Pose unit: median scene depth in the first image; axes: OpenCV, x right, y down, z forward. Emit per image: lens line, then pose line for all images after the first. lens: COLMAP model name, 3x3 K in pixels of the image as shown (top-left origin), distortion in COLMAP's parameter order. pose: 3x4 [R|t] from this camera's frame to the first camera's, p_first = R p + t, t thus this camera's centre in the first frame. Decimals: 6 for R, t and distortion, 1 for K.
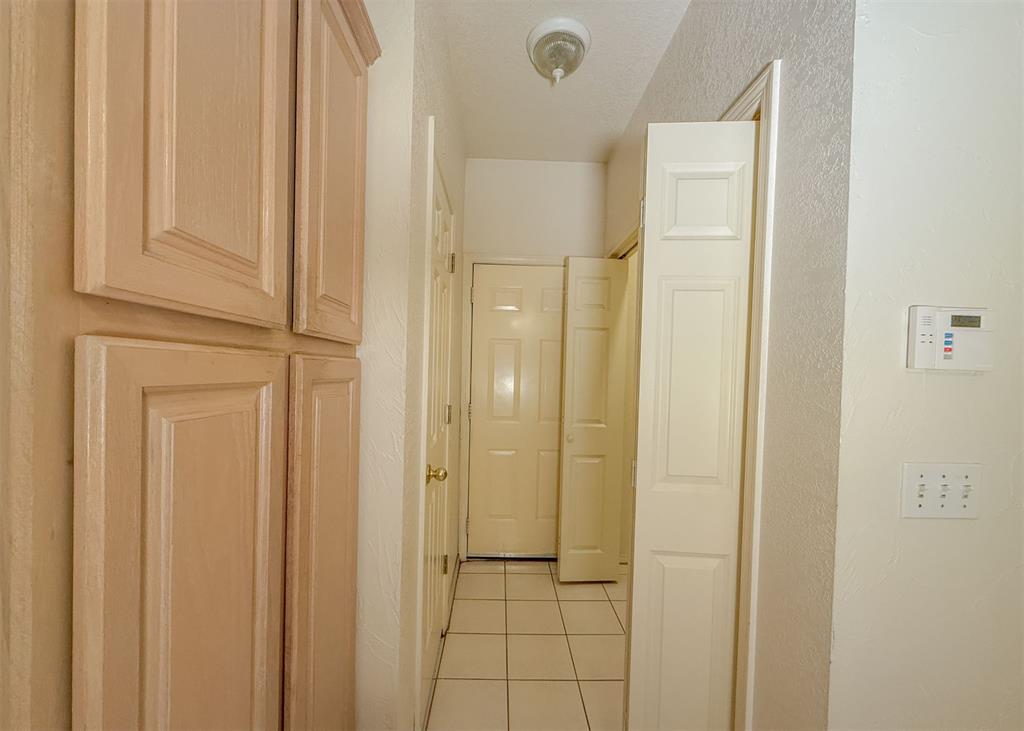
lens RADIAL K [[407.2, 0, 510.9], [0, 407.2, 382.9], [0, 0, 1]] dist [-0.000858, 0.000058]
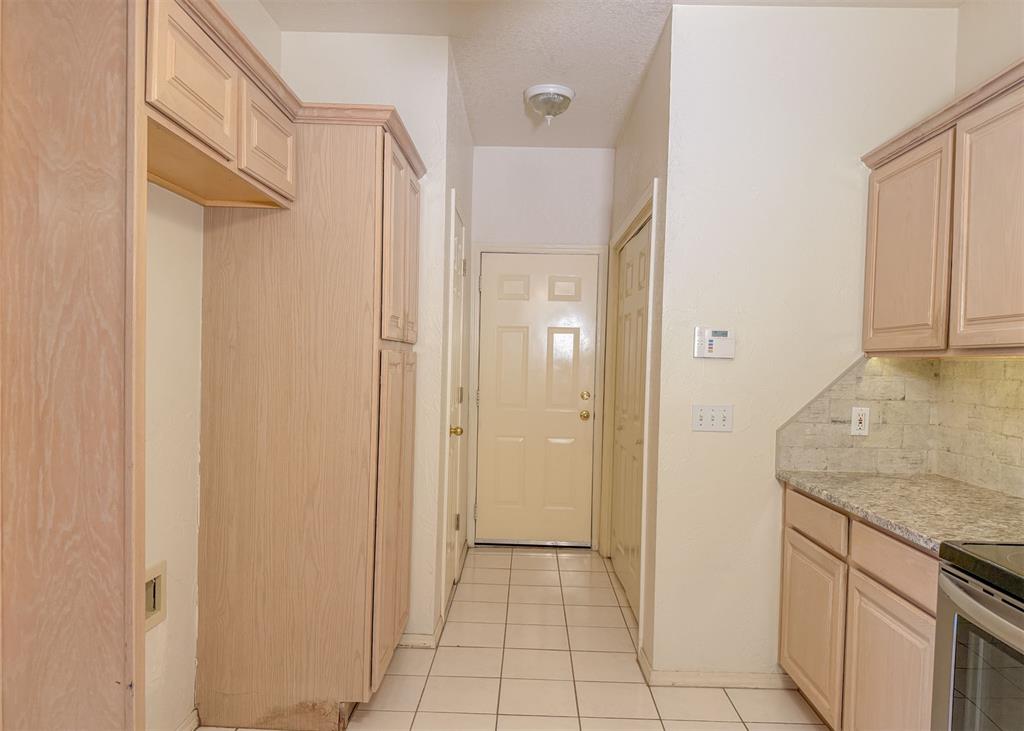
lens RADIAL K [[717.1, 0, 514.6], [0, 717.1, 388.3], [0, 0, 1]] dist [0.095014, -0.000750]
pose [[0.998925, 0.001600, -0.046328, 0.102263], [-0.001117, 0.999945, 0.010438, 0.035107], [0.046342, -0.010375, 0.998872, -1.087559]]
